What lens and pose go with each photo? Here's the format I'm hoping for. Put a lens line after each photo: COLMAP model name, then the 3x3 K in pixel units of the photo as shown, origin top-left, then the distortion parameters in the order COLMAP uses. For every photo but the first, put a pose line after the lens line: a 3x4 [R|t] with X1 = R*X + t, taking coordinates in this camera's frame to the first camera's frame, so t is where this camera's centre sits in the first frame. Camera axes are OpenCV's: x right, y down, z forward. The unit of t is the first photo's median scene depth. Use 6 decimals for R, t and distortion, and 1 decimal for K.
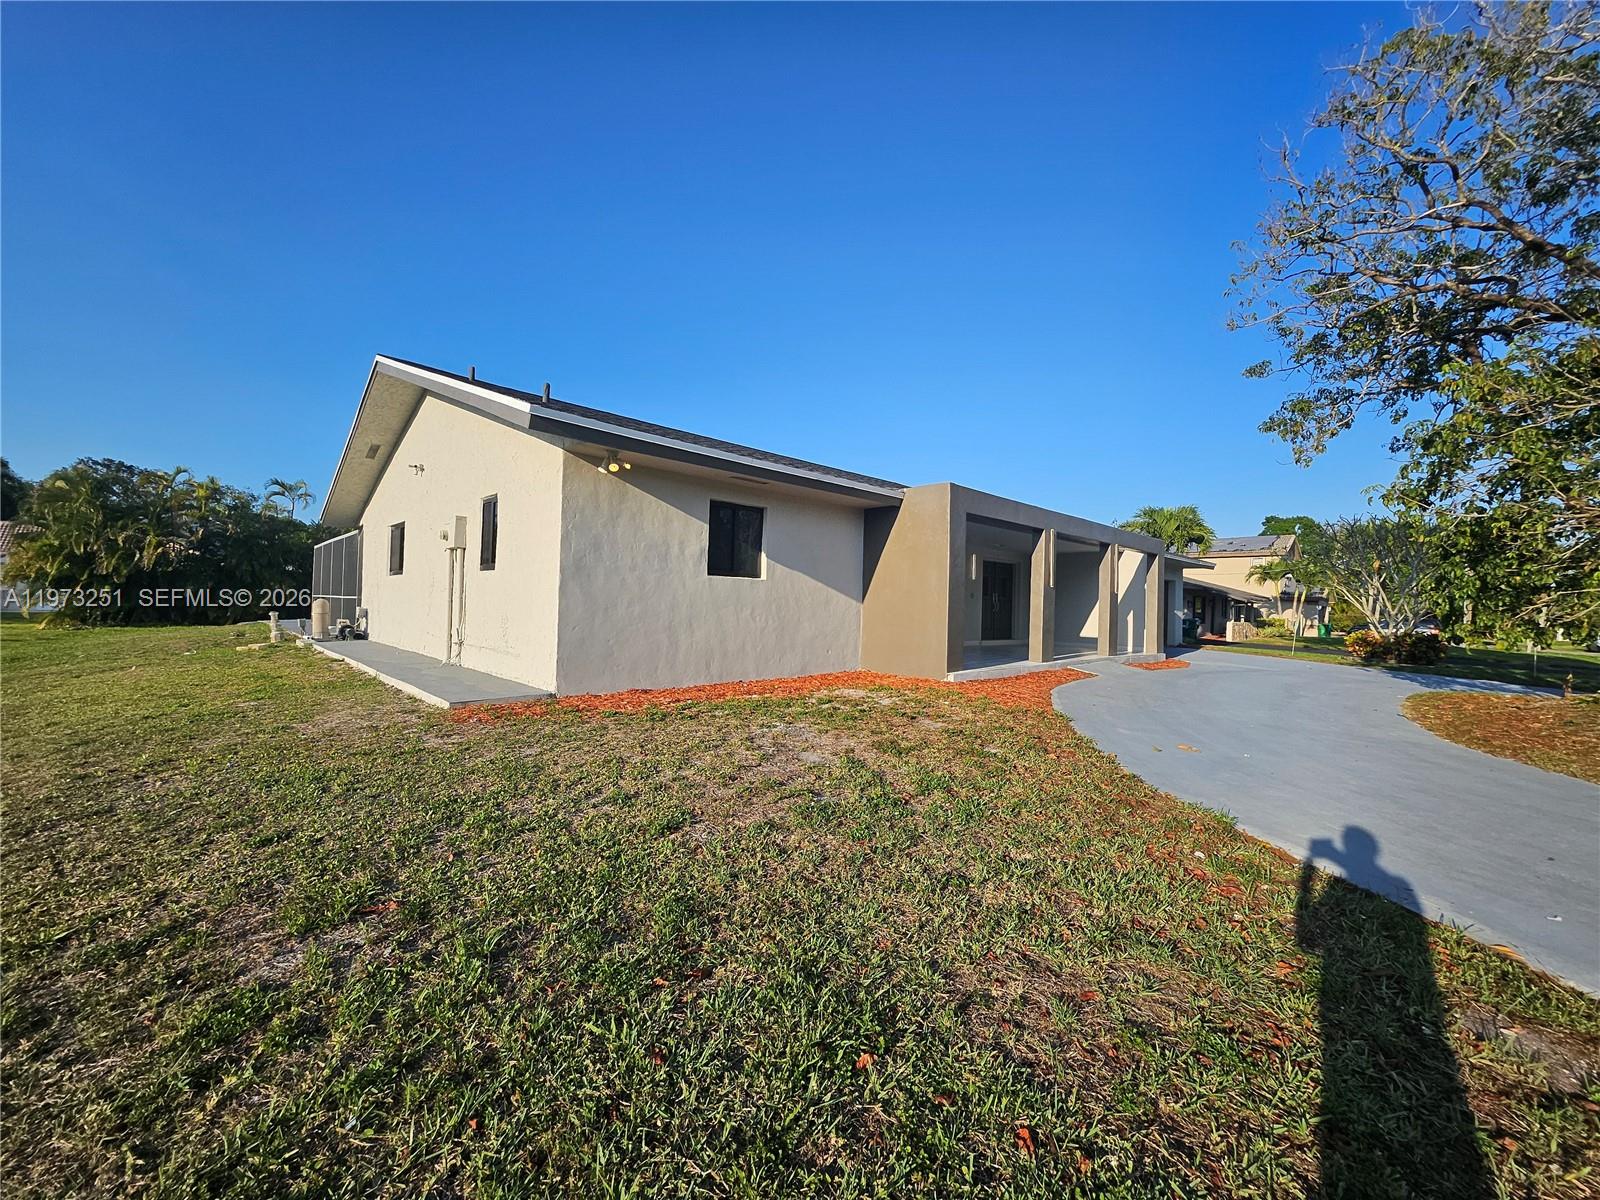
lens RADIAL K [[627.5, 0, 800.0], [0, 627.5, 600.0], [0, 0, 1]] dist [-0.000609, -0.000240]
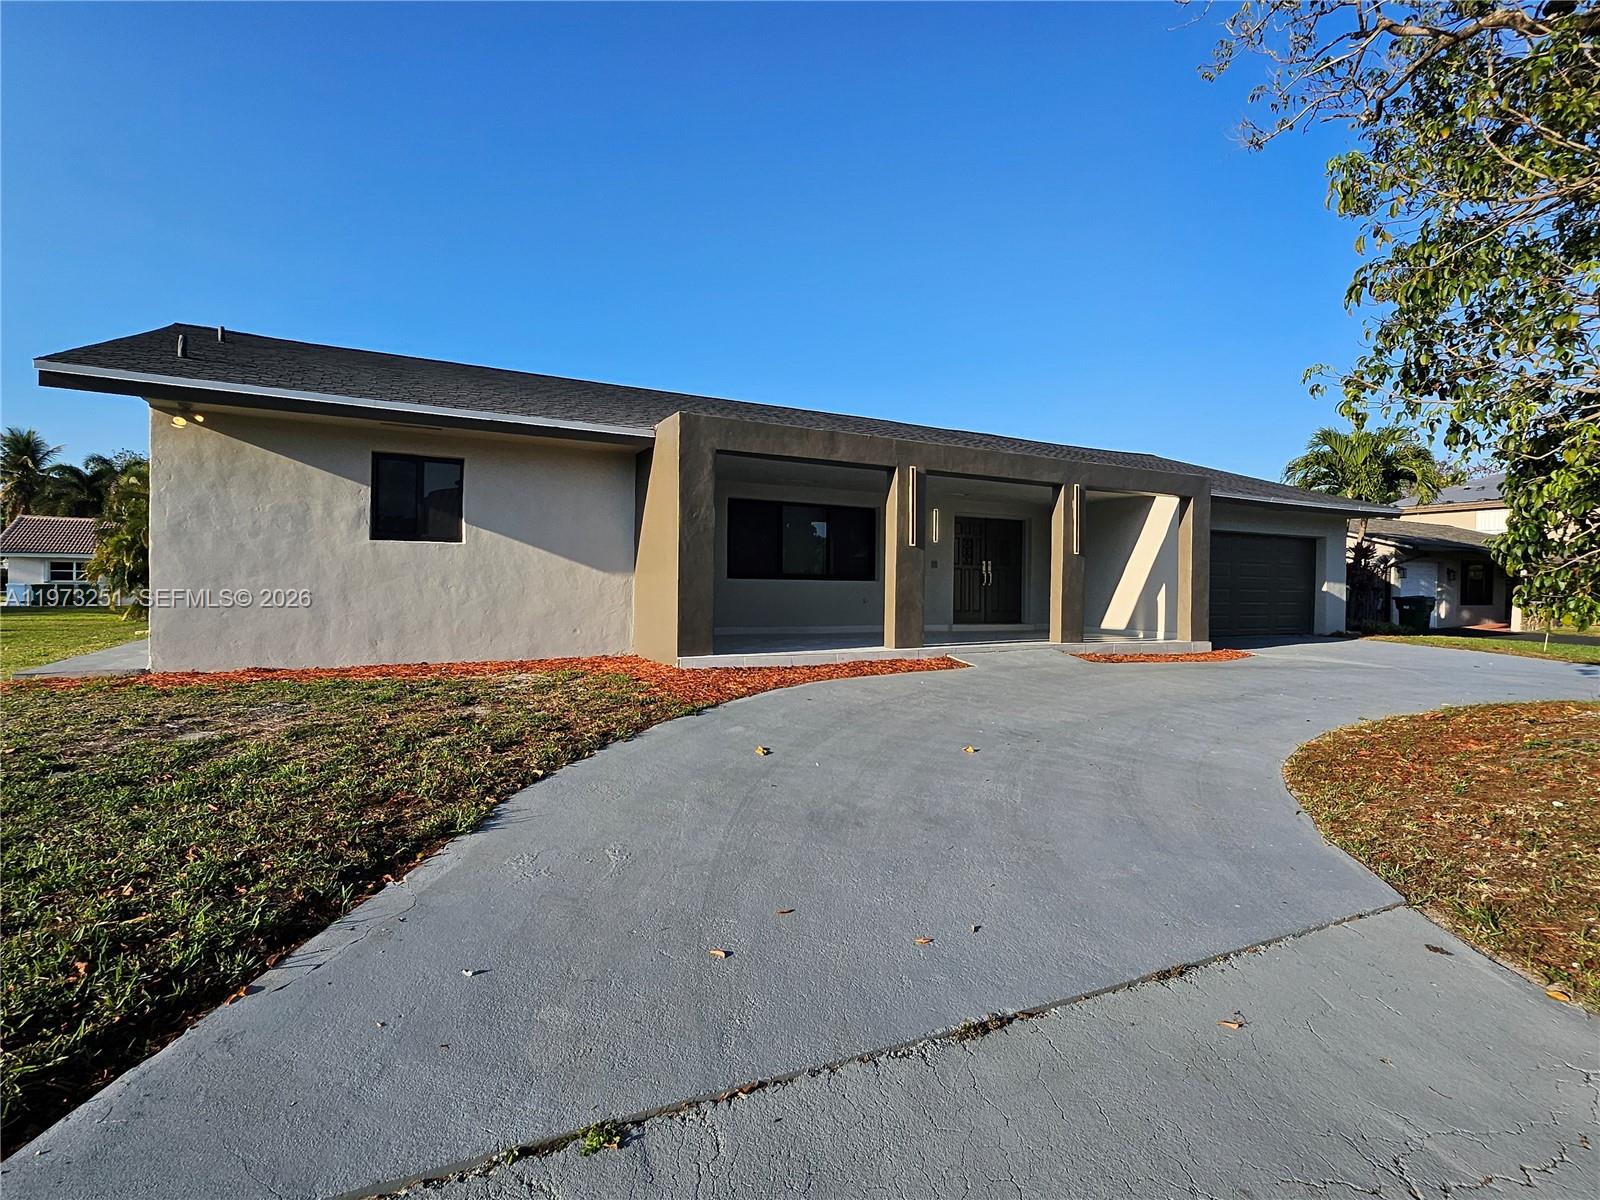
lens RADIAL K [[777.8, 0, 809.2], [0, 777.8, 603.3], [0, 0, 1]] dist [0.003741, 0.000120]
pose [[0.966000, -0.010504, -0.258328, 0.662902], [0.015590, 0.999723, 0.017649, 0.036198], [0.258071, -0.021076, 0.965896, 0.104606]]
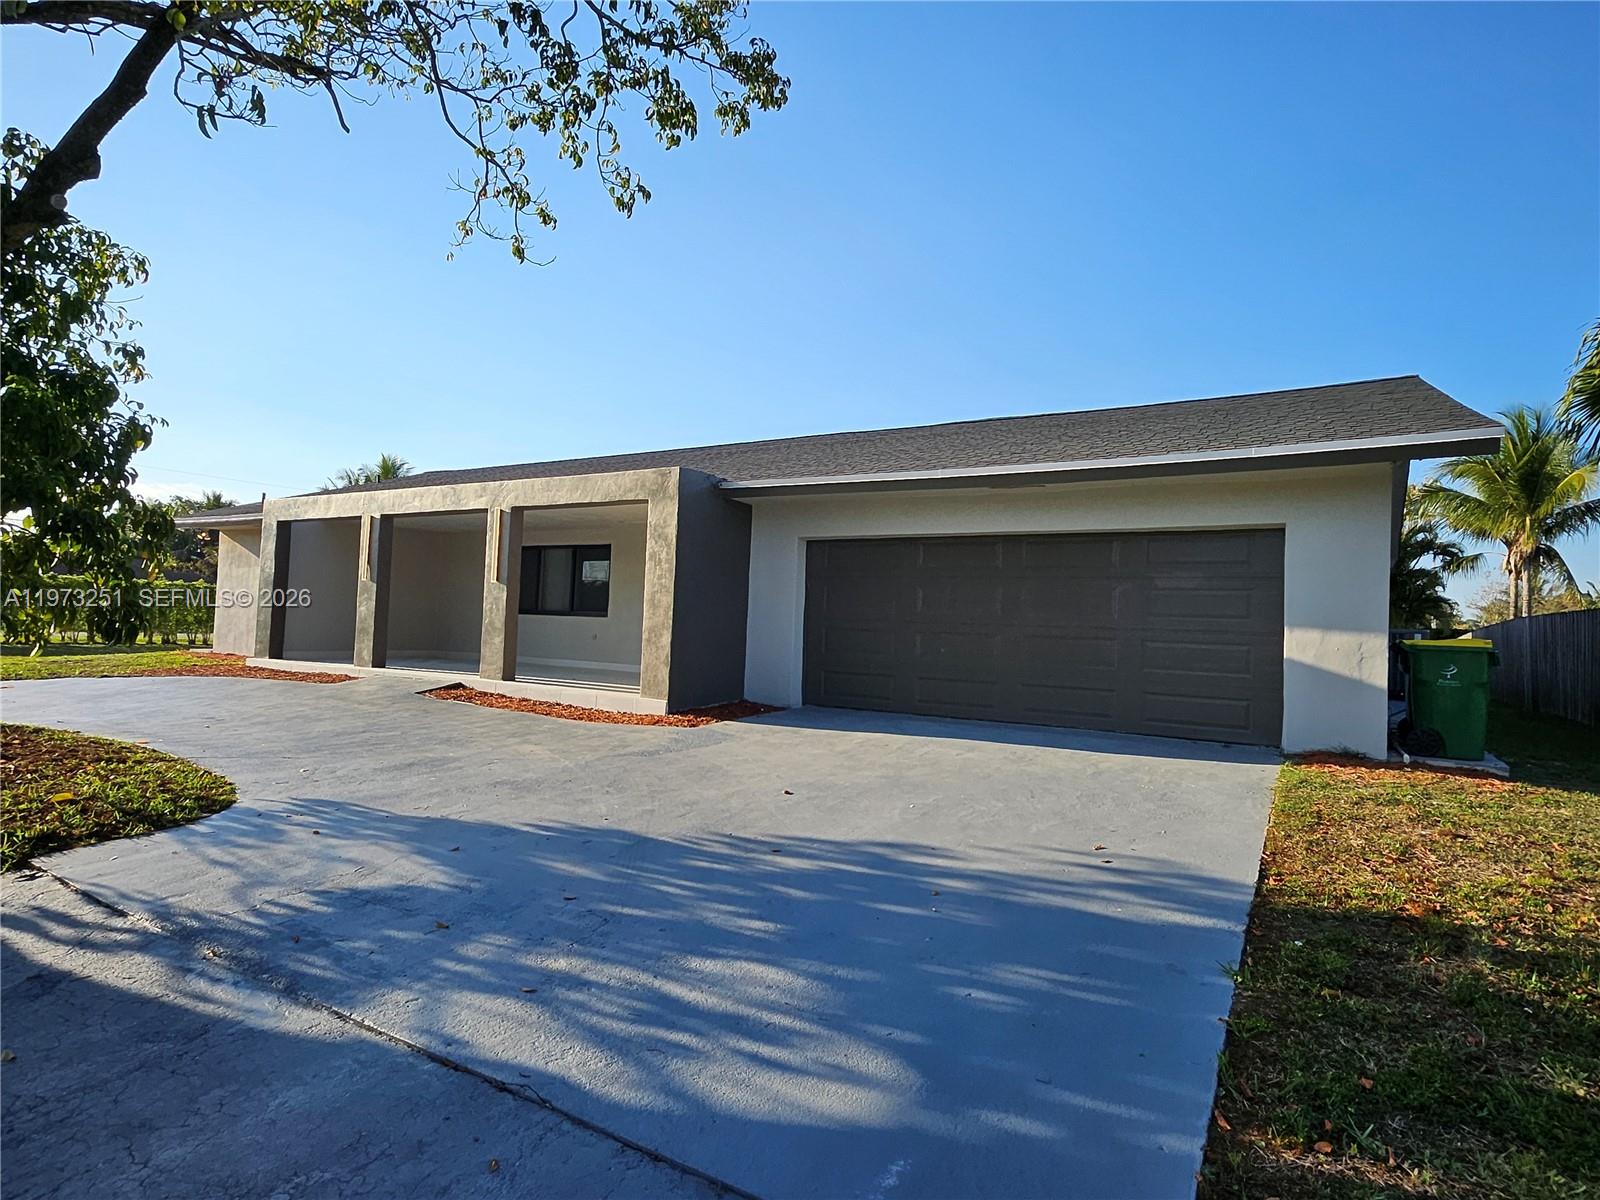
lens RADIAL K [[858.9, 0, 805.3], [0, 858.9, 595.0], [0, 0, 1]] dist [0.001661, 0.000119]
pose [[0.268893, -0.050395, -0.961851, 2.200389], [-0.024325, 0.997956, -0.059087, 0.070327], [0.962863, 0.039285, 0.267117, 1.628193]]
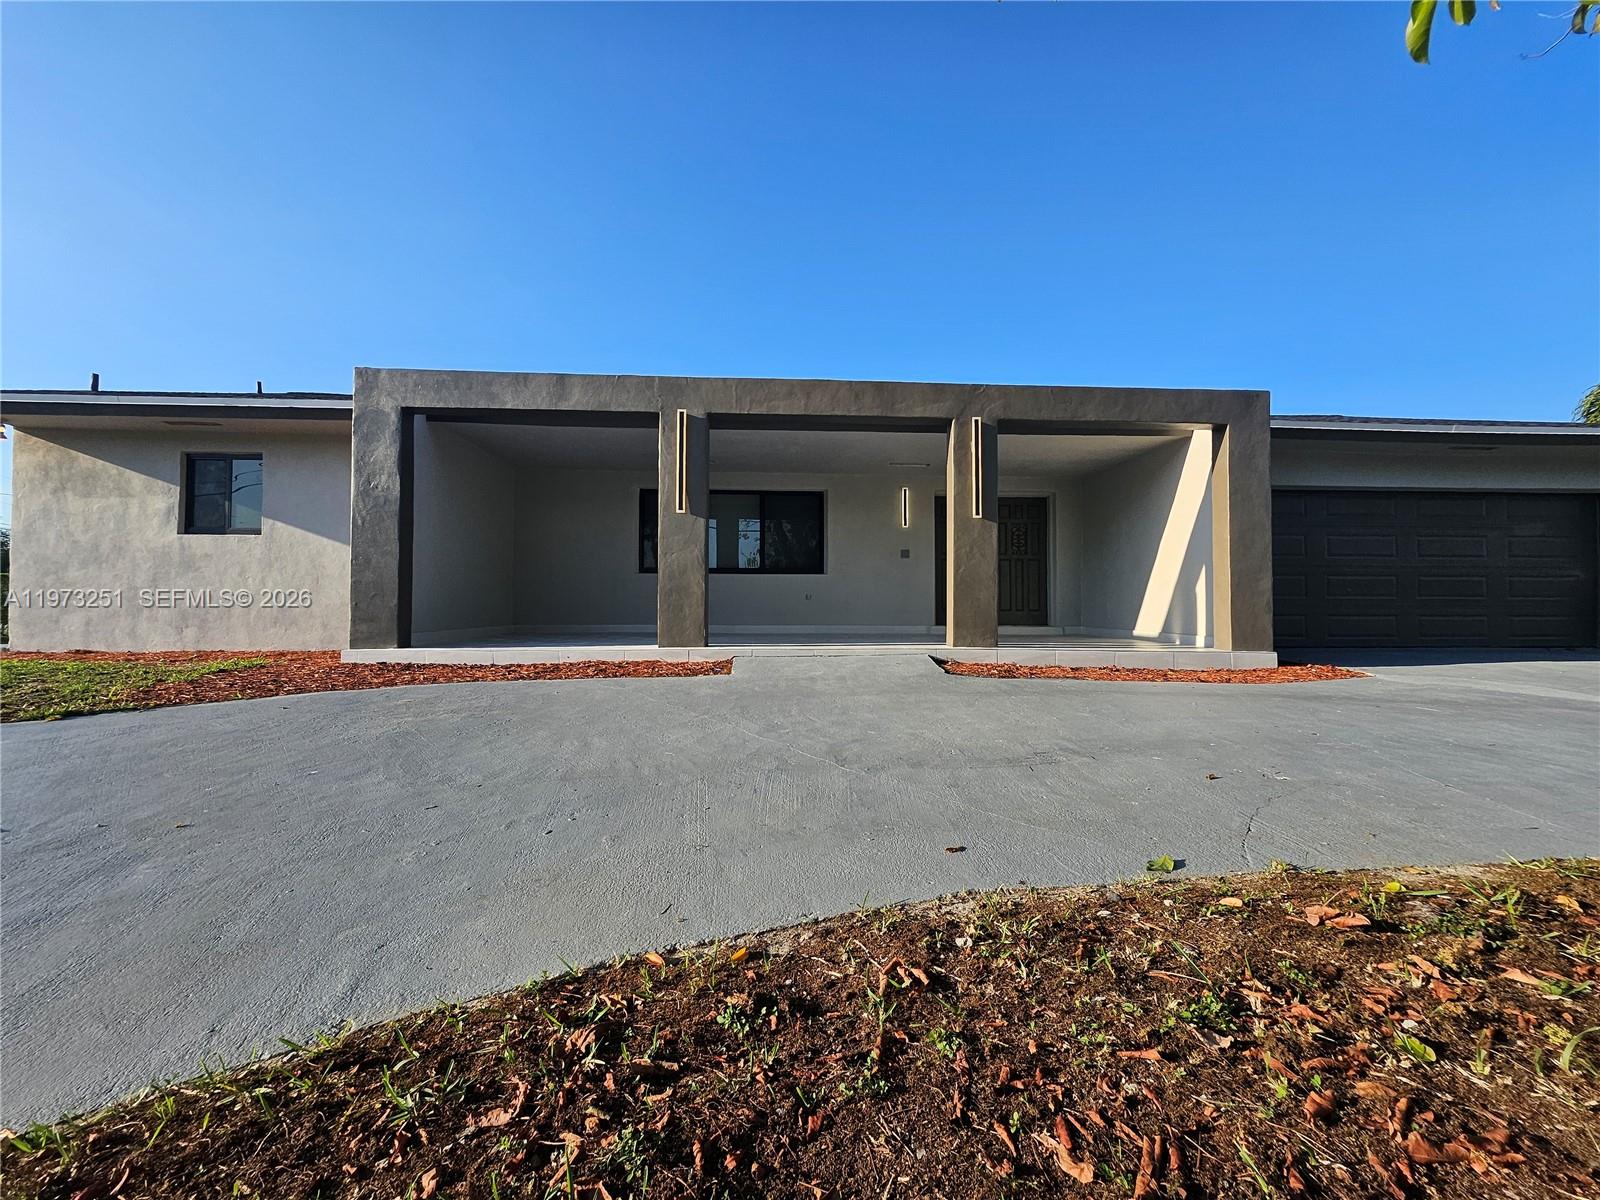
lens RADIAL K [[627.5, 0, 800.0], [0, 627.5, 600.0], [0, 0, 1]] dist [-0.000609, -0.000240]
pose [[0.767261, -0.029305, -0.640665, 1.071696], [0.020525, 0.999566, -0.021140, 0.090483], [0.641007, 0.003070, 0.767529, 0.809755]]
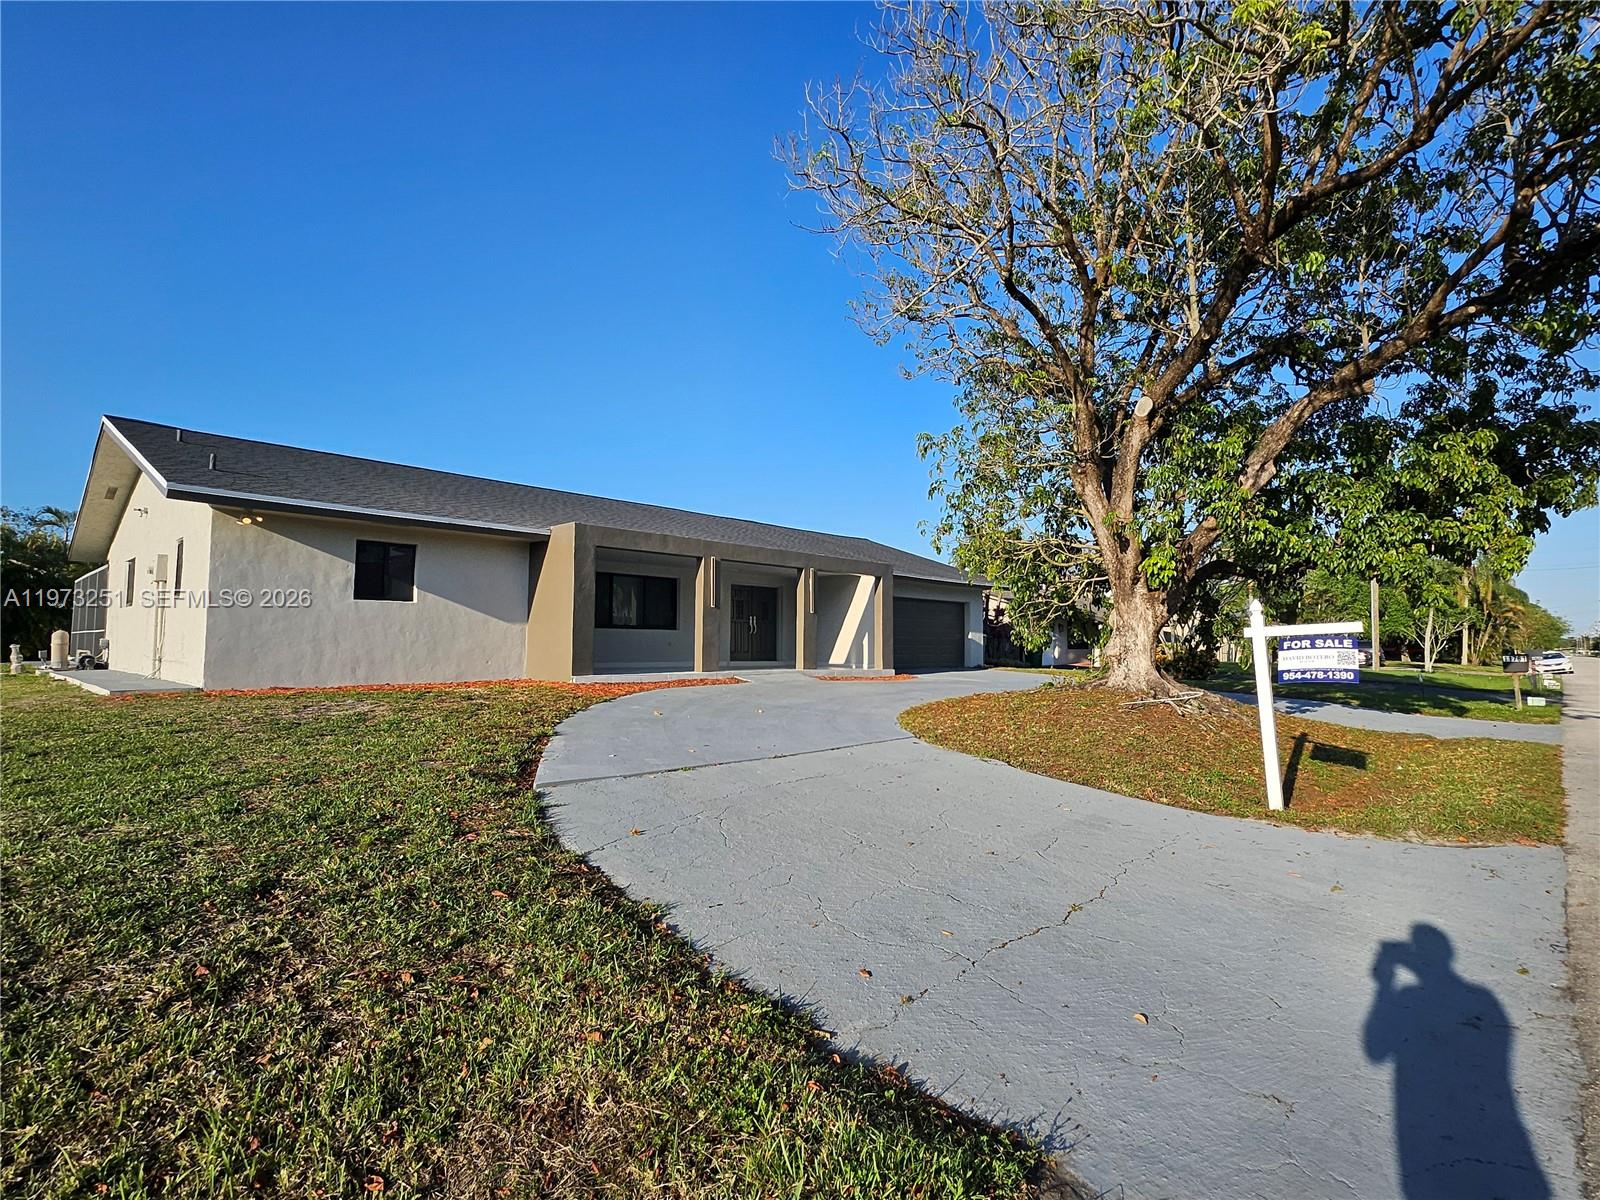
lens RADIAL K [[777.8, 0, 809.2], [0, 777.8, 603.3], [0, 0, 1]] dist [0.003741, 0.000120]
pose [[0.998123, -0.015387, 0.059277, 0.630451], [0.018142, 0.998767, -0.046220, 0.054054], [-0.058492, 0.047209, 0.997171, -0.583825]]
